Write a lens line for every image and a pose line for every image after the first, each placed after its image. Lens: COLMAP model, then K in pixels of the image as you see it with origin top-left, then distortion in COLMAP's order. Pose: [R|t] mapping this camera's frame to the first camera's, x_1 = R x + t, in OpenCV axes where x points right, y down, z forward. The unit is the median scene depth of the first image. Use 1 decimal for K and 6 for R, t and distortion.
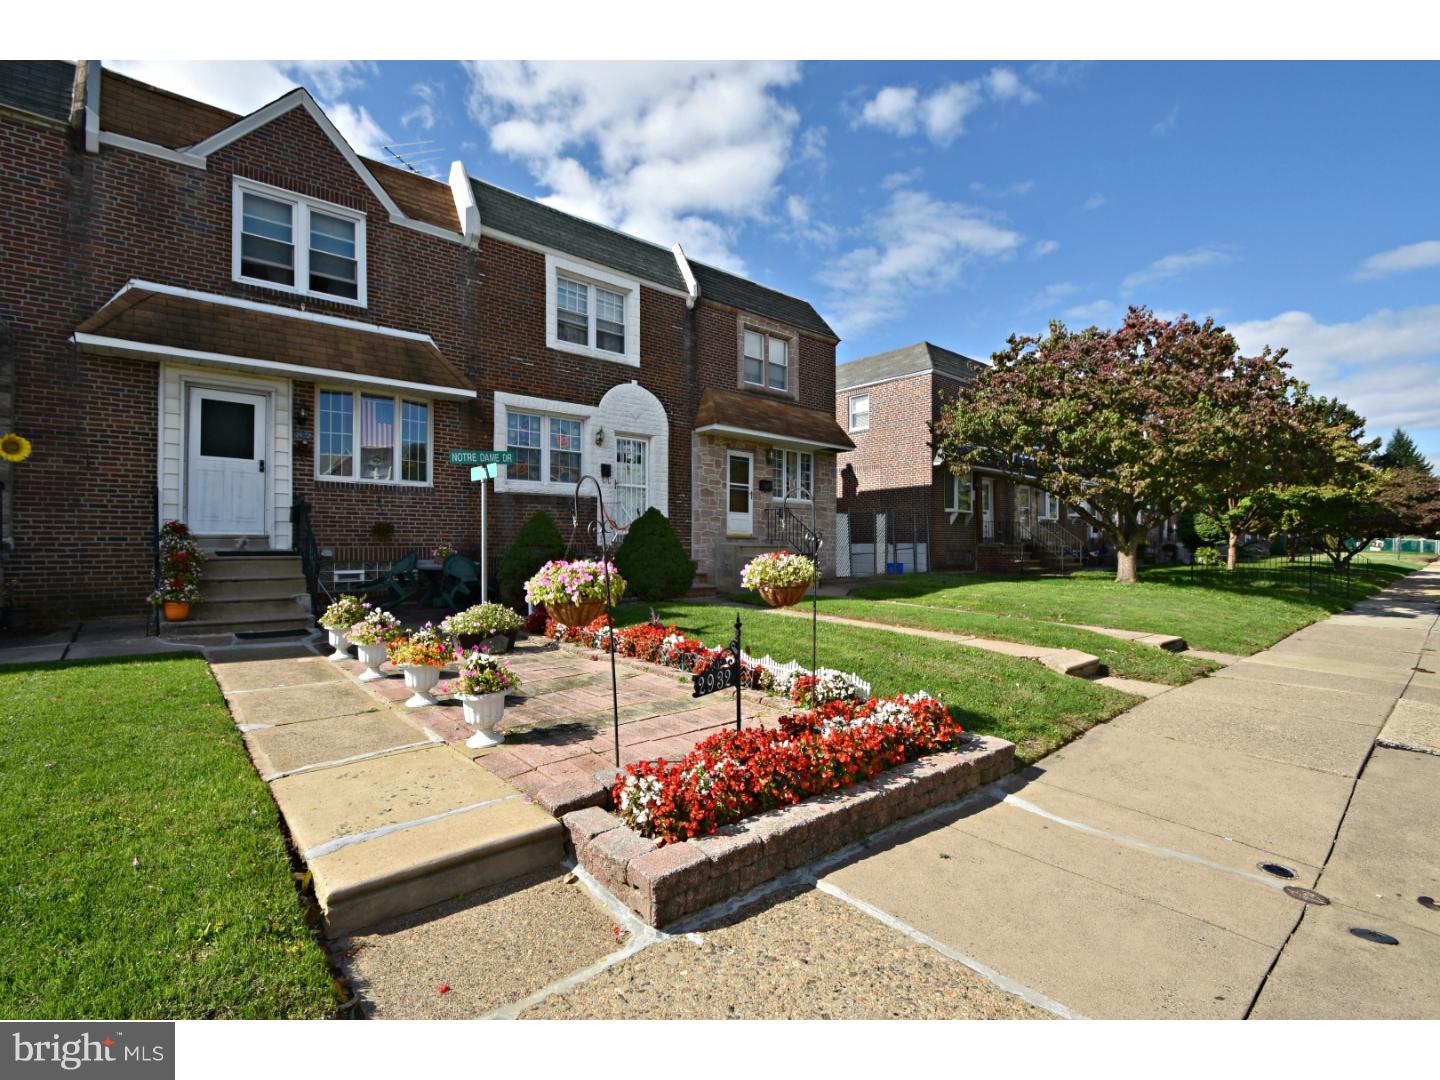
lens RADIAL K [[658.1, 0, 705.4], [0, 658.1, 543.2], [0, 0, 1]] dist [0.017162, -0.015495]
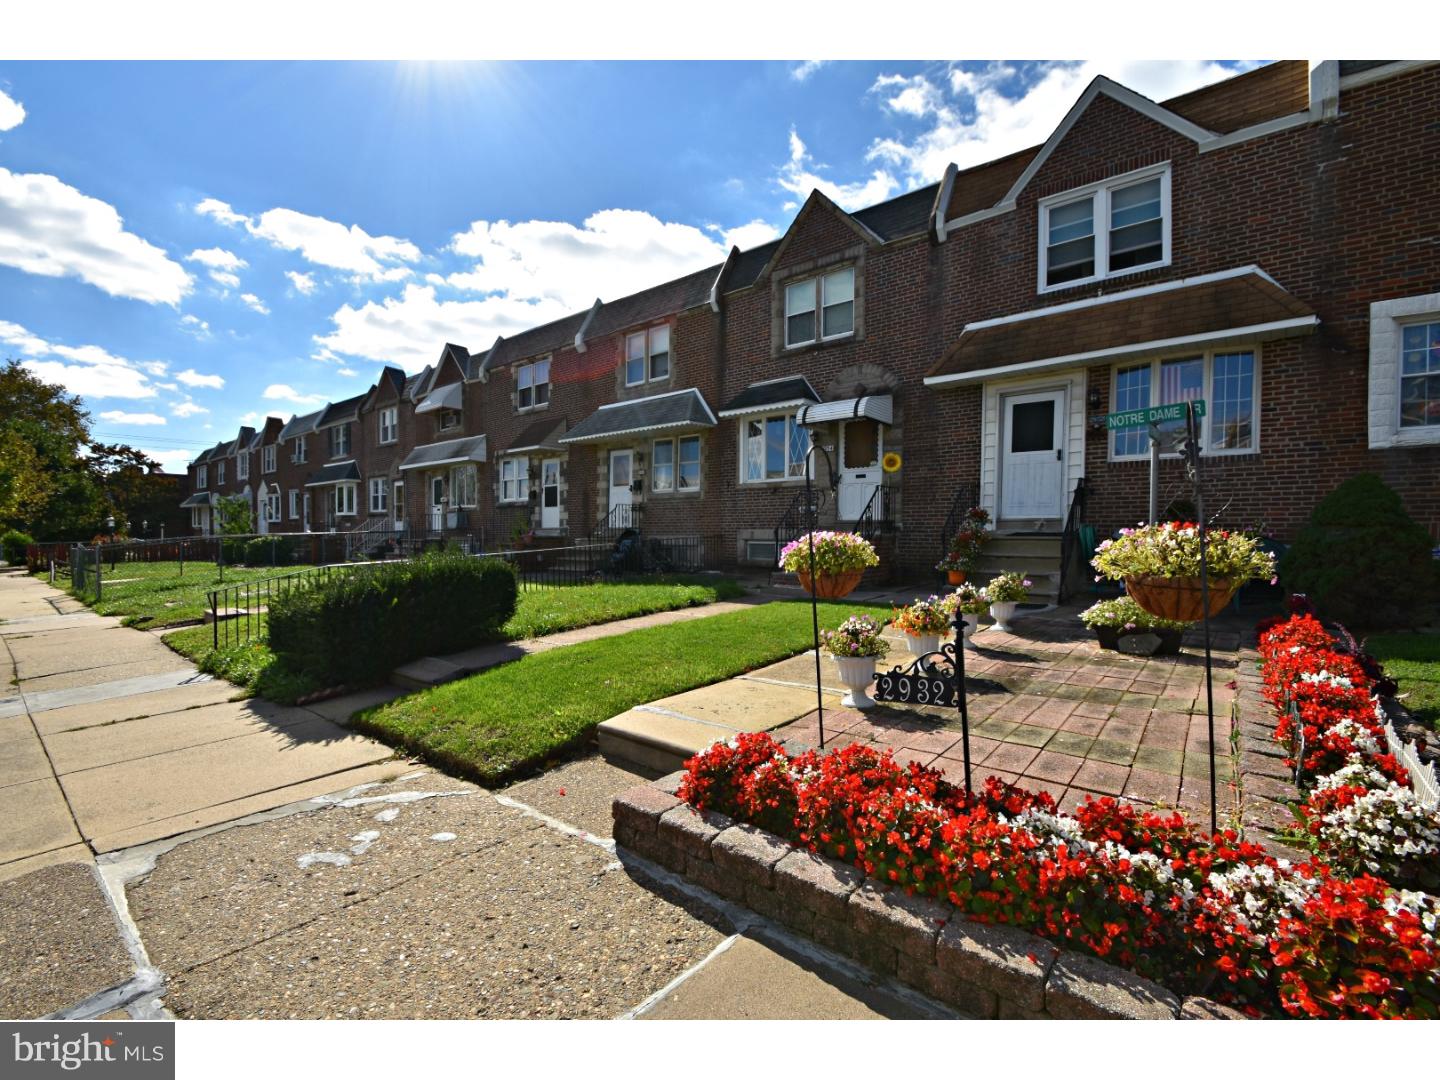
lens RADIAL K [[641.7, 0, 719.4], [0, 641.7, 543.4], [0, 0, 1]] dist [0.015333, -0.013262]
pose [[0.176399, 0.016141, -0.984186, 0.268367], [0.001104, 0.999862, 0.016596, 0.010915], [0.984318, -0.004014, 0.176357, 0.249853]]
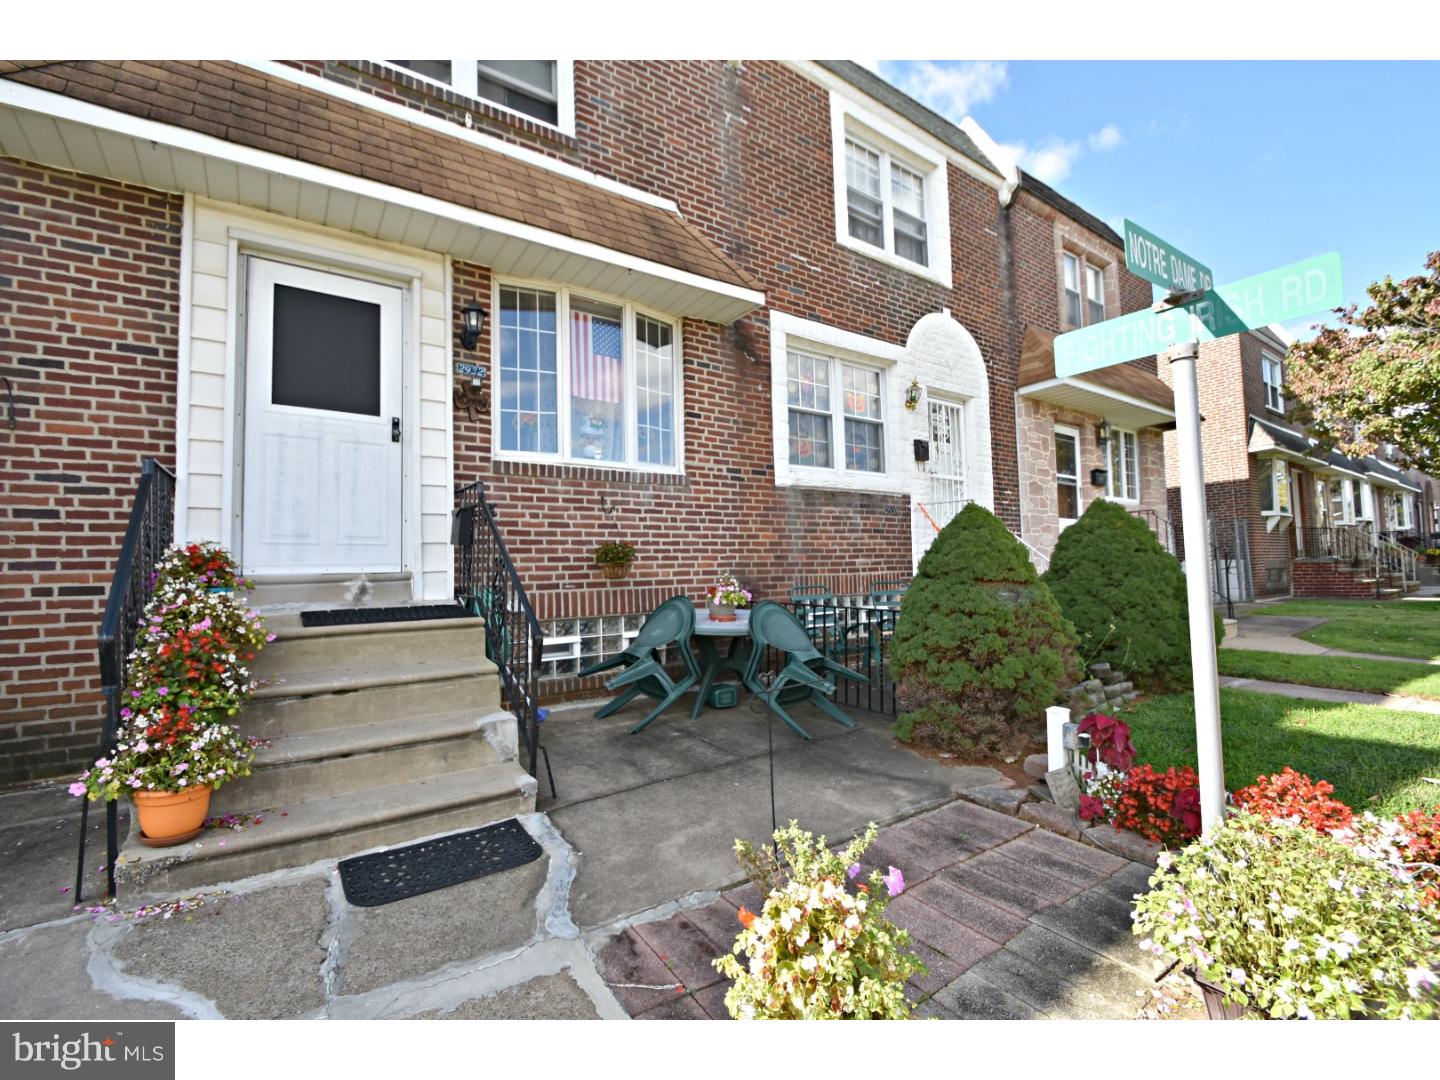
lens RADIAL K [[641.7, 0, 719.4], [0, 641.7, 543.4], [0, 0, 1]] dist [0.015333, -0.013262]
pose [[0.994813, -0.030962, -0.096893, -0.377824], [0.026928, 0.998726, -0.042665, -0.007044], [0.098091, 0.039834, 0.994380, 0.538394]]
